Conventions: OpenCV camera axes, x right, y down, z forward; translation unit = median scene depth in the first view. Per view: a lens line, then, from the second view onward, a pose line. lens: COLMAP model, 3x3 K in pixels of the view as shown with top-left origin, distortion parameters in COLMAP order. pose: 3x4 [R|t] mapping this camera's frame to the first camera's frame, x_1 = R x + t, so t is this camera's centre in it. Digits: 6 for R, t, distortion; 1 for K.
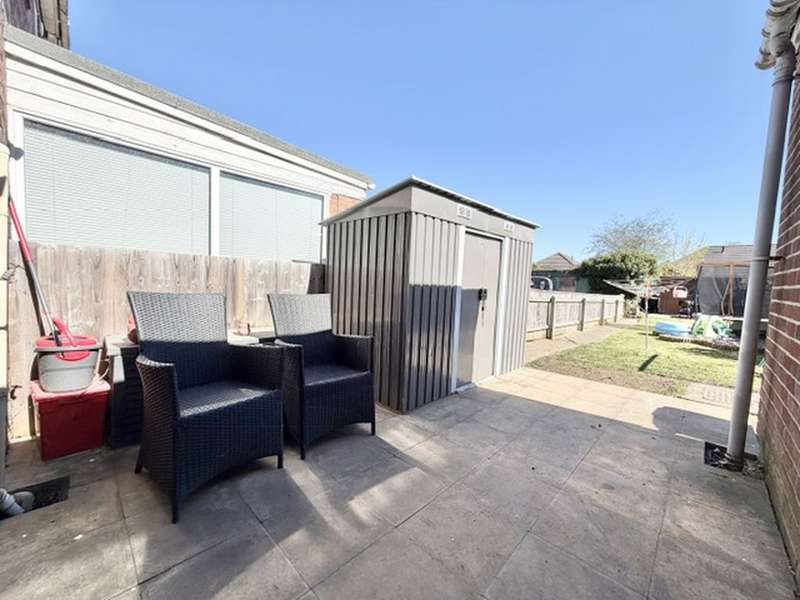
lens RADIAL K [[323.7, 0, 396.5], [0, 323.7, 297.4], [0, 0, 1]] dist [0.003440, 0.000064]
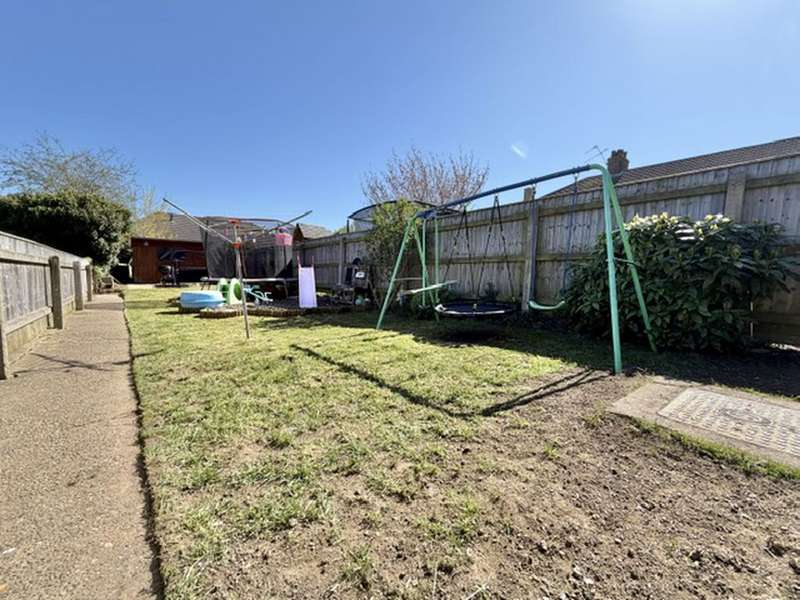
lens RADIAL K [[323.7, 0, 396.5], [0, 323.7, 297.4], [0, 0, 1]] dist [0.003440, 0.000064]
pose [[0.122890, -0.110942, 0.986200, 0.150127], [0.028604, 0.993715, 0.108223, 0.019887], [-0.992008, 0.014910, 0.125292, 0.386652]]
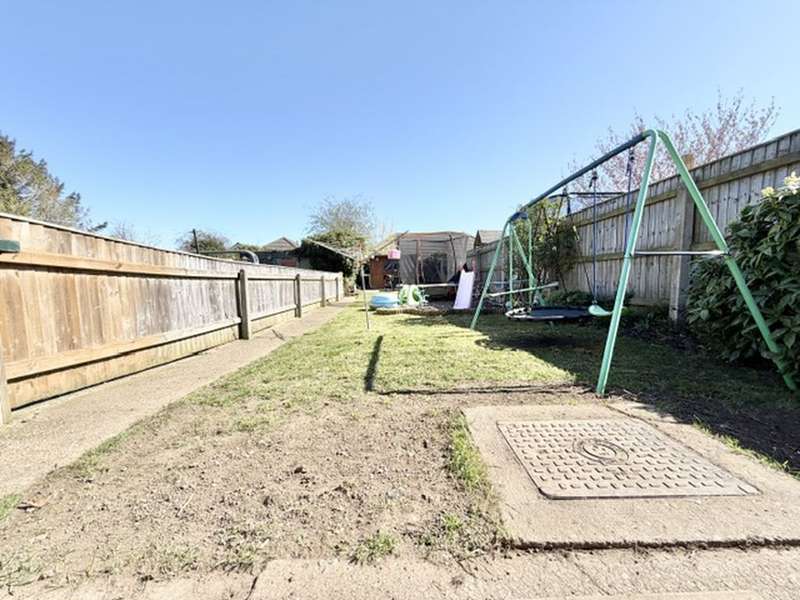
lens RADIAL K [[316.7, 0, 399.2], [0, 316.7, 310.6], [0, 0, 1]] dist [-0.002757, -0.000194]
pose [[0.708371, -0.132604, 0.693272, 0.178452], [0.083414, 0.991039, 0.104327, 0.024102], [-0.700894, -0.016074, 0.713084, 0.239769]]
